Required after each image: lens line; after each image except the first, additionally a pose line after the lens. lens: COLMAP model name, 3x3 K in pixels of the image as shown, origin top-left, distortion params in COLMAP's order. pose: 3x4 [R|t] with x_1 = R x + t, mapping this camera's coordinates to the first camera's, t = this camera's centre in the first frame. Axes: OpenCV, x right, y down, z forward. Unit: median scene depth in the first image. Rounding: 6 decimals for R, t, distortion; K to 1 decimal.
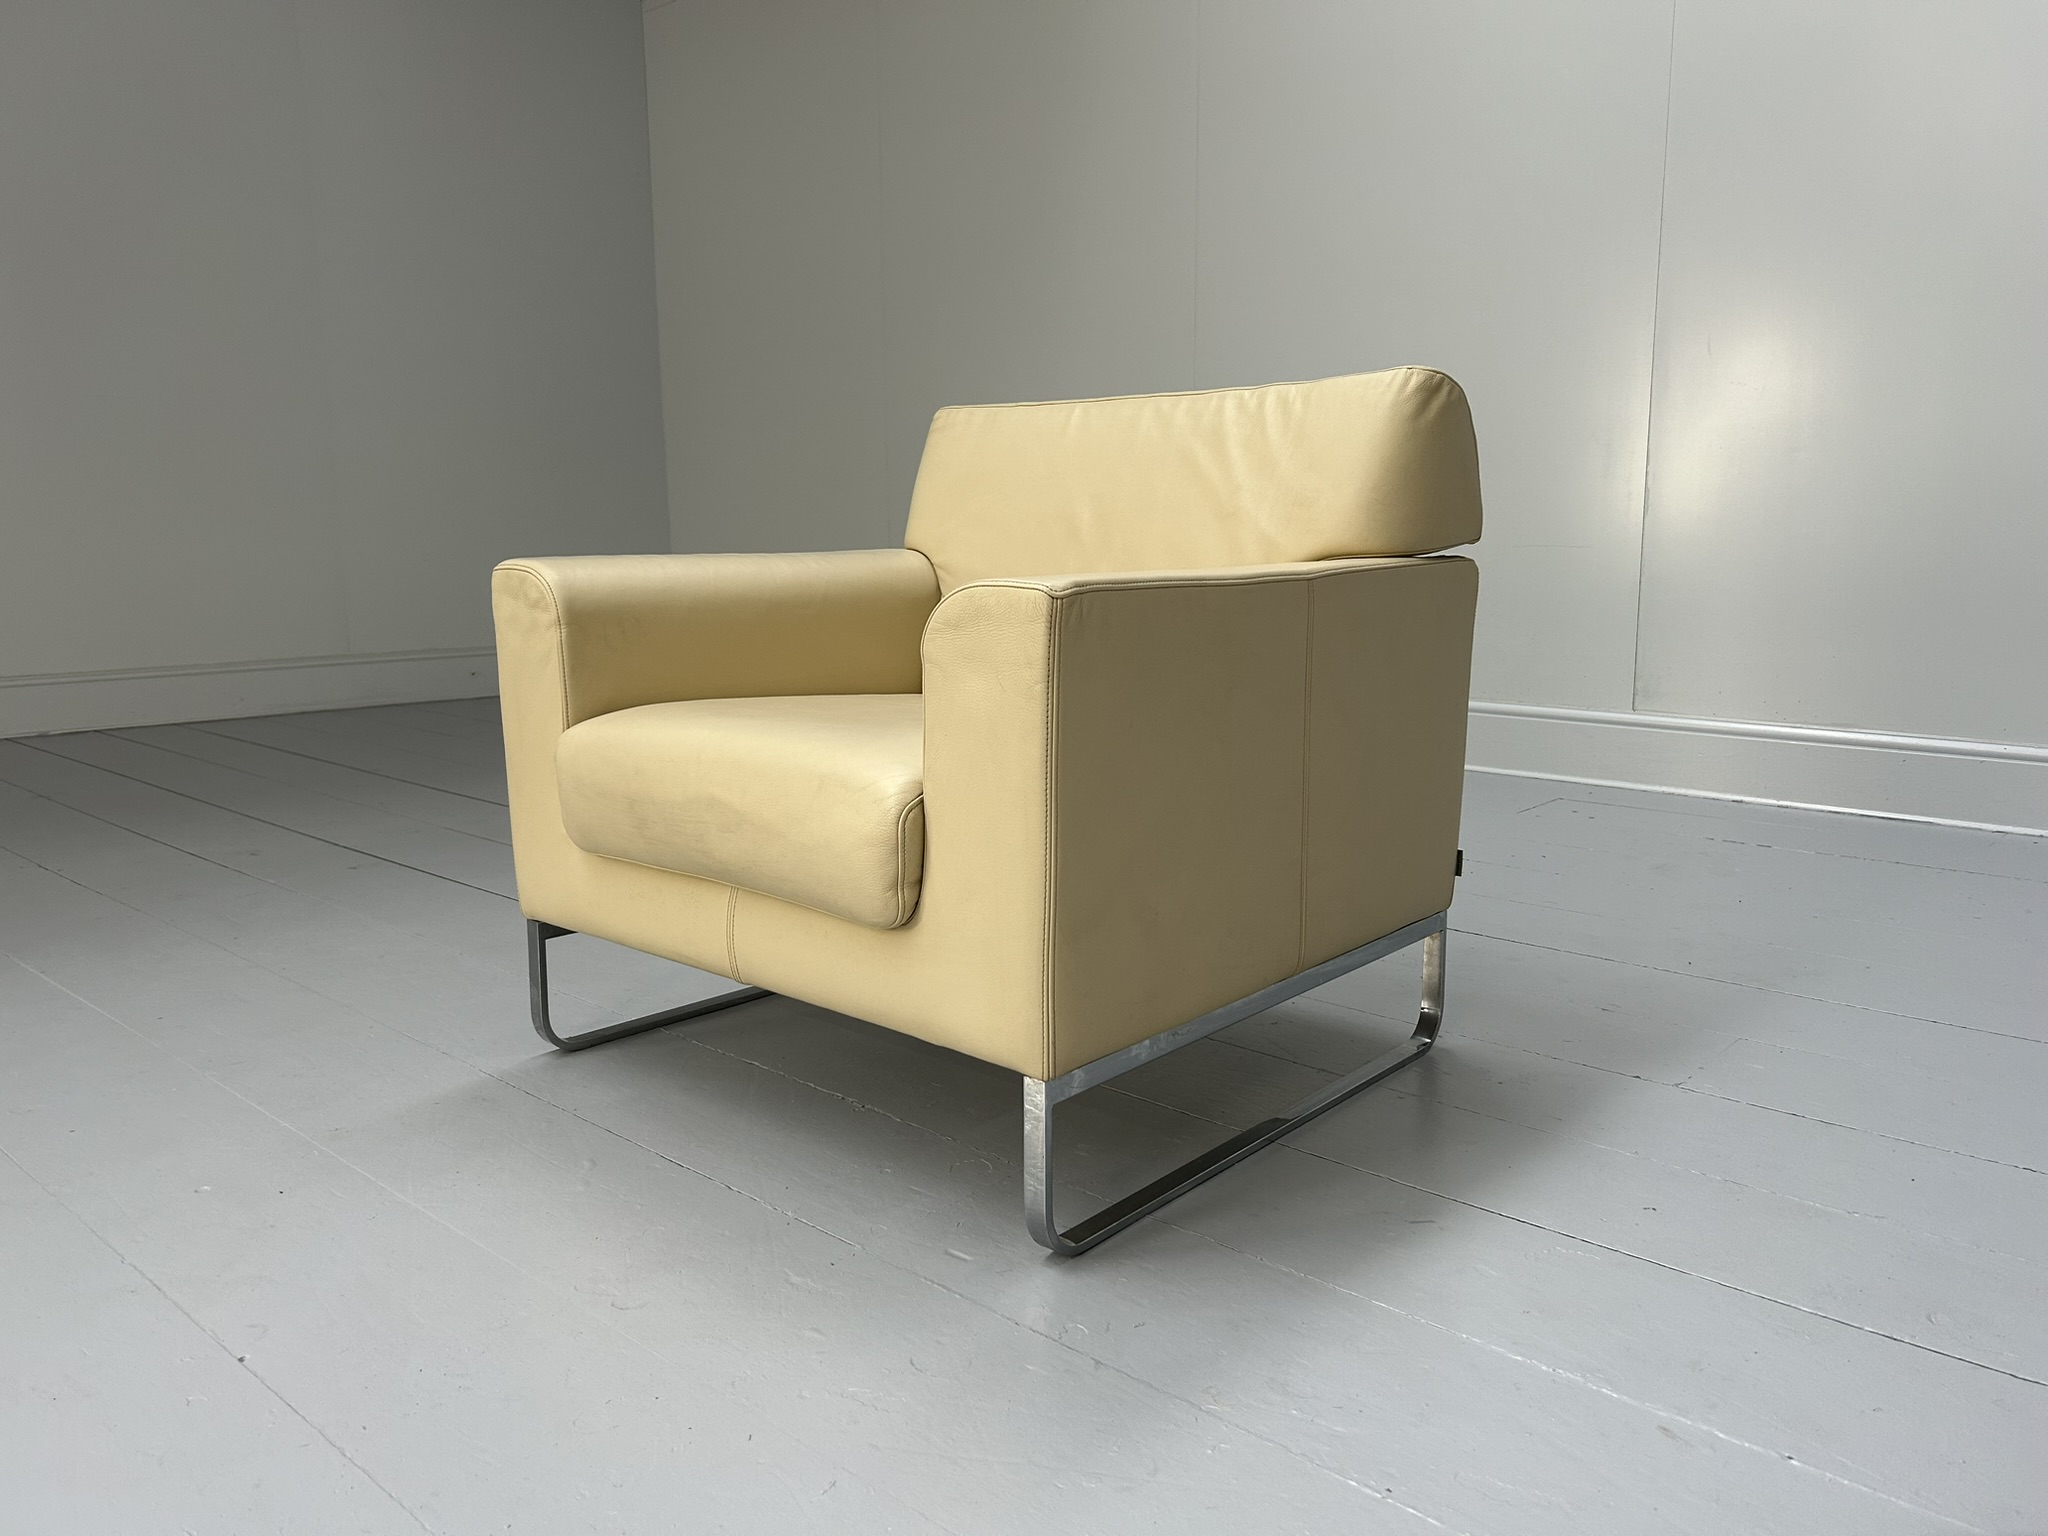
lens RADIAL K [[1553.7, 0, 1015.6], [0, 1553.7, 770.1], [0, 0, 1]] dist [0.033133, -0.035201]
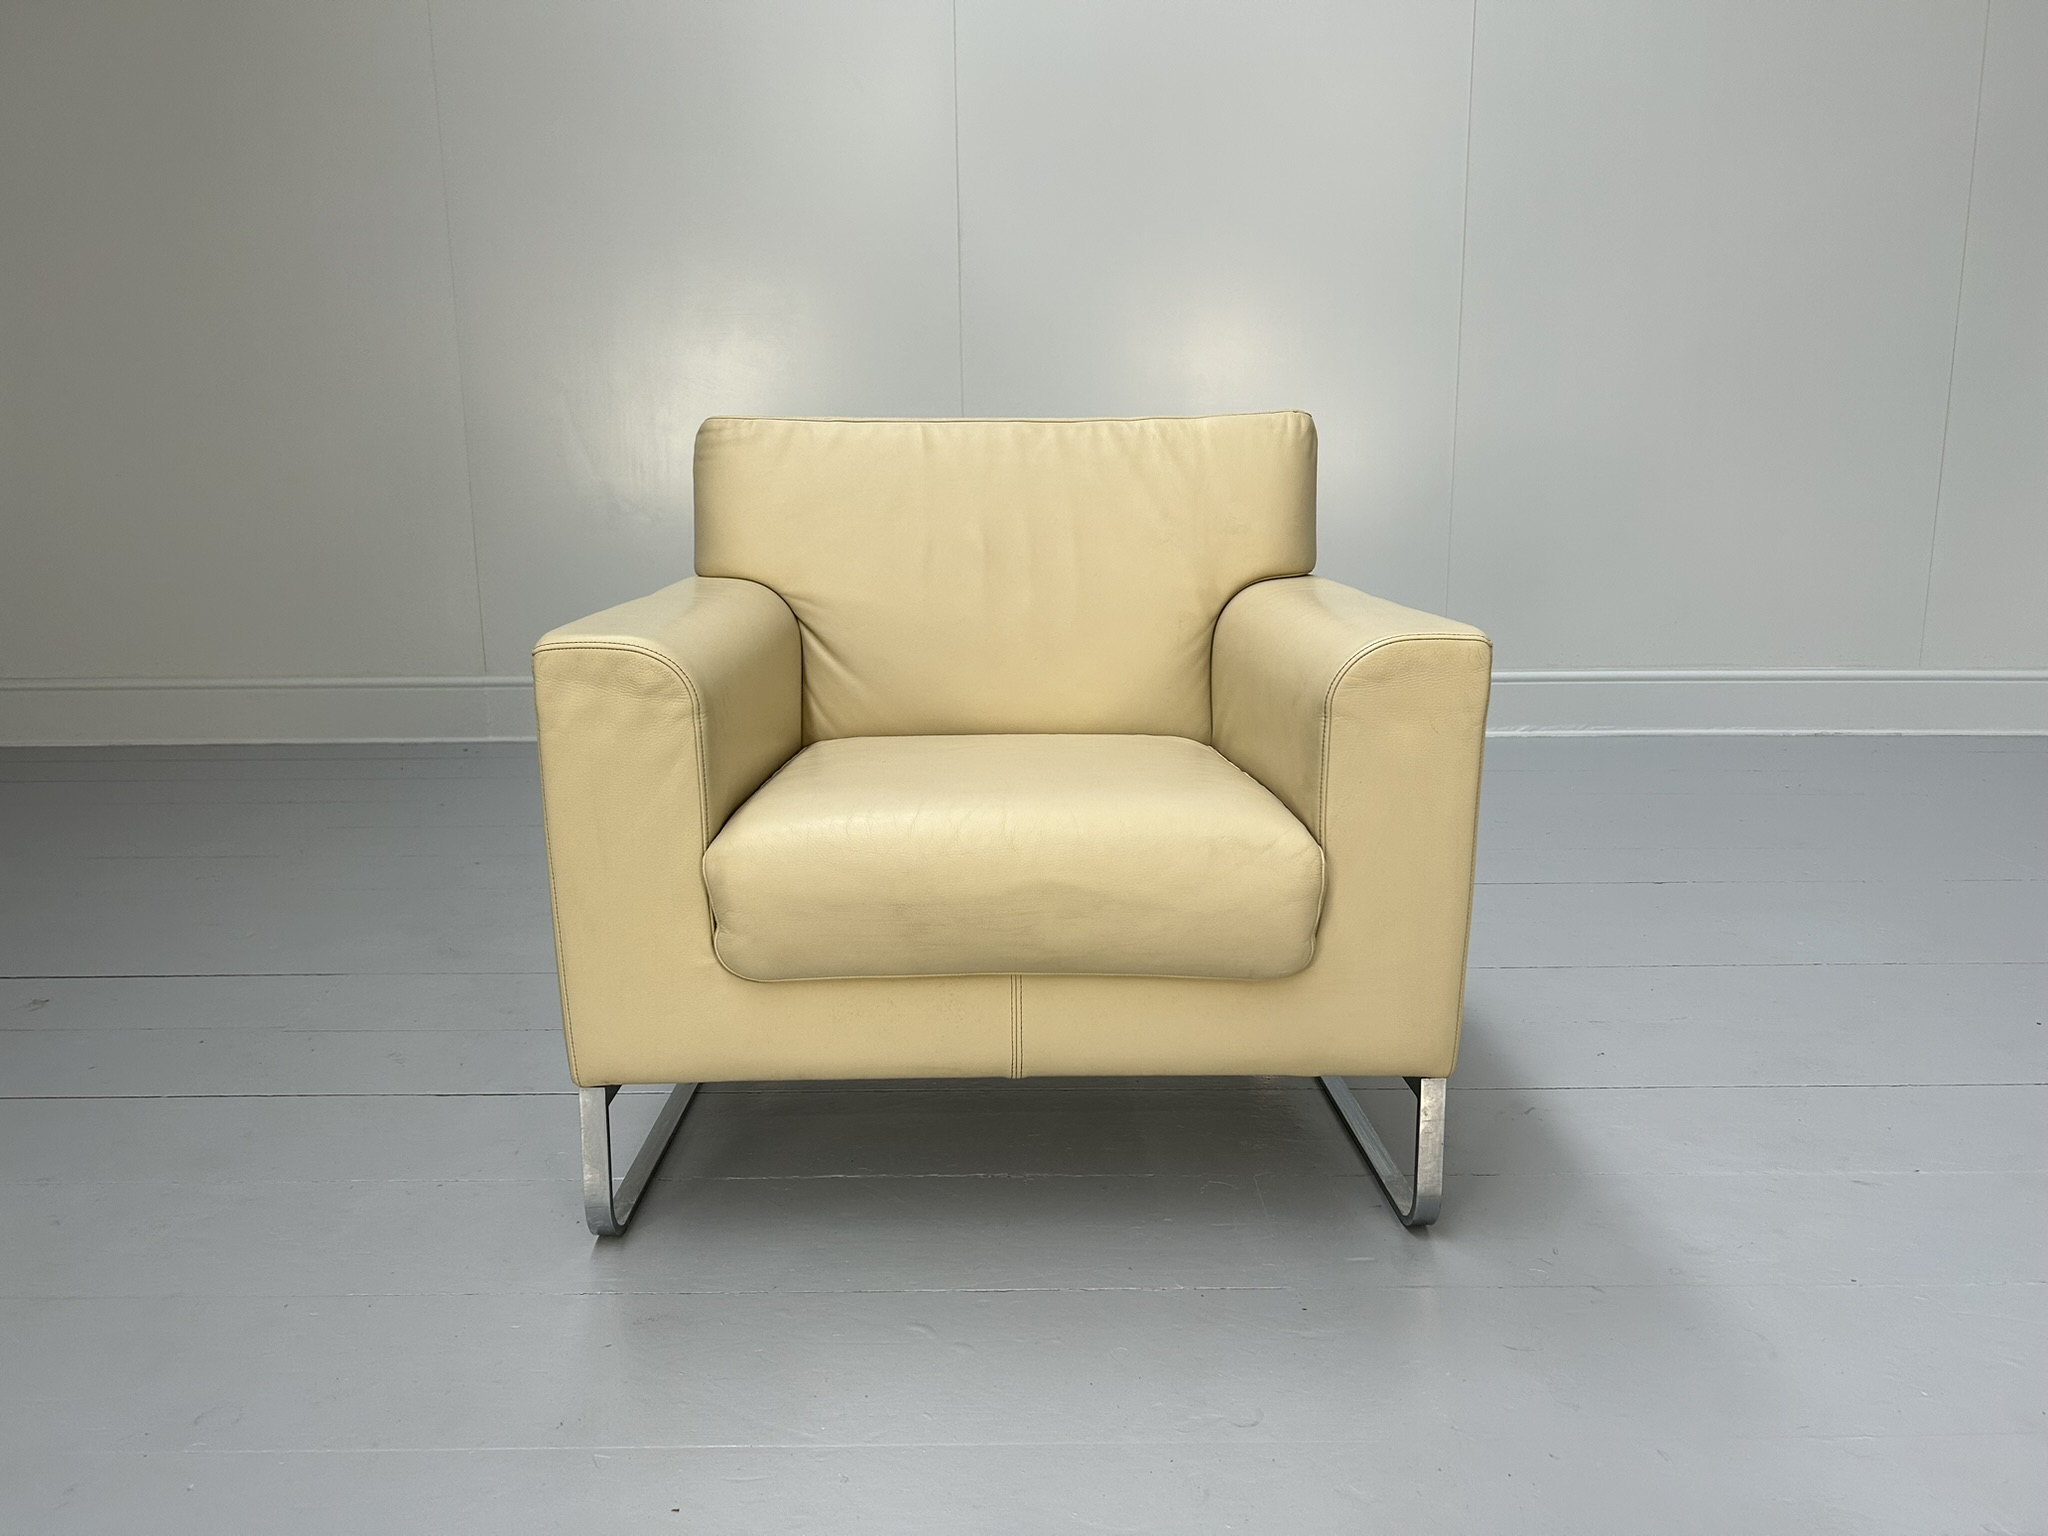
lens RADIAL K [[1553.7, 0, 1022.8], [0, 1553.7, 769.8], [0, 0, 1]] dist [0.033133, -0.035201]
pose [[0.728737, -0.135849, 0.671184, -0.716242], [0.112204, 0.990566, 0.078667, -0.108573], [-0.675539, 0.017982, 0.737105, 0.291002]]
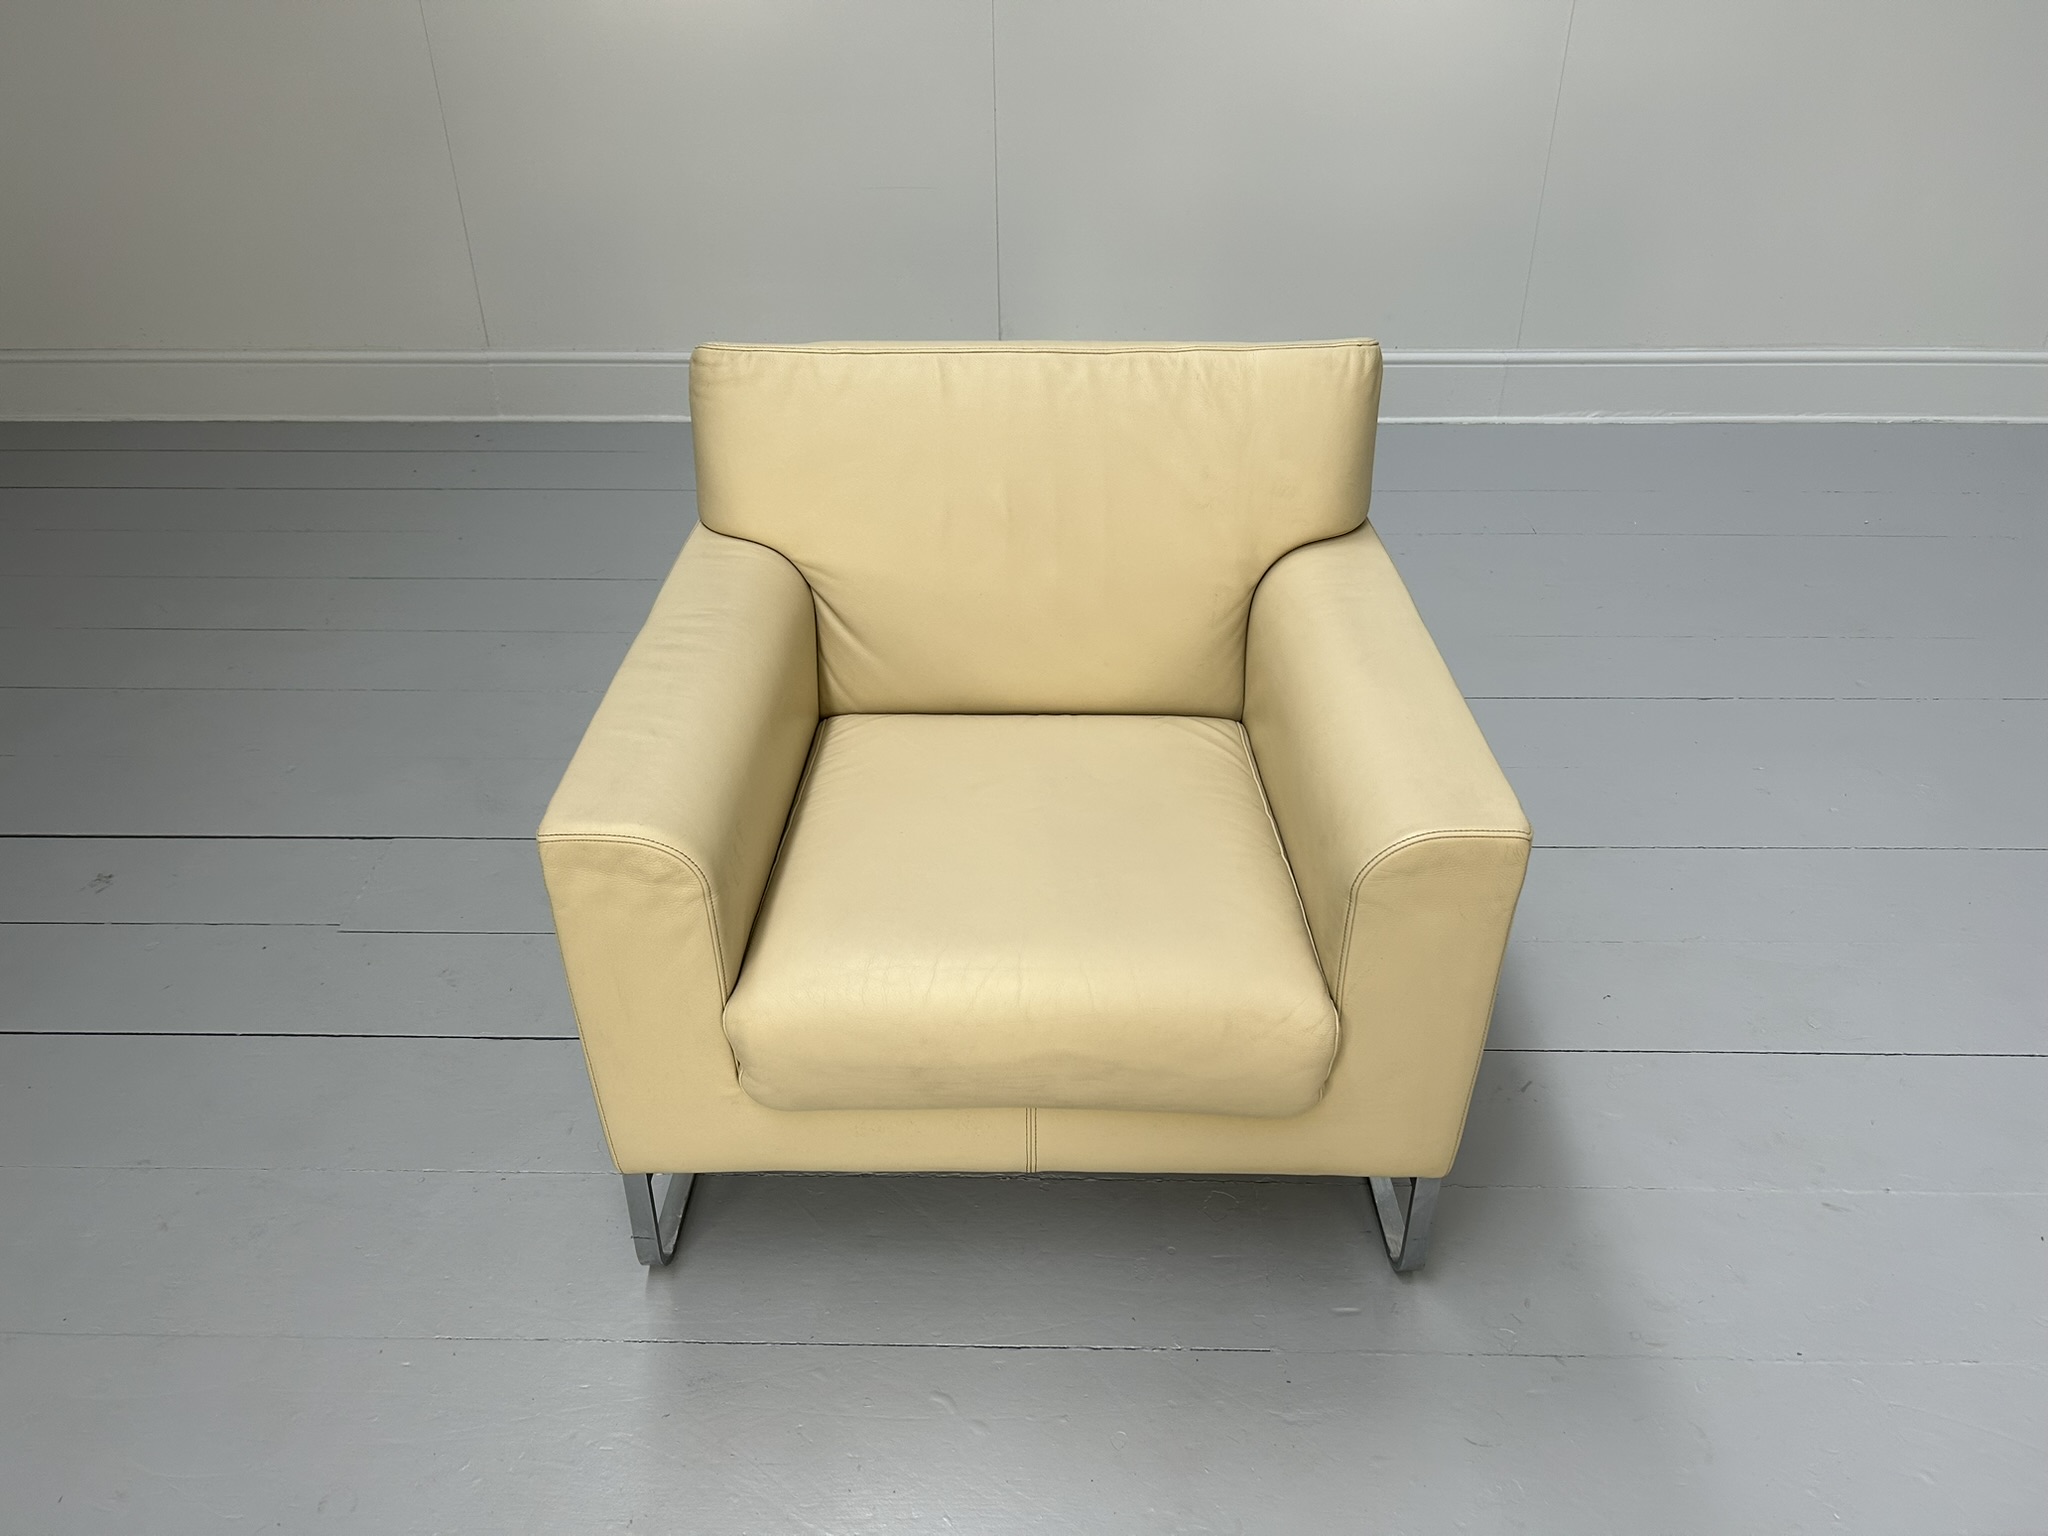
lens RADIAL K [[1553.7, 0, 1009.8], [0, 1553.7, 771.2], [0, 0, 1]] dist [0.033133, -0.035201]
pose [[0.752212, -0.353768, 0.555900, -0.596926], [0.111740, 0.899919, 0.421498, -0.468316], [-0.649377, -0.254939, 0.716460, 0.346381]]
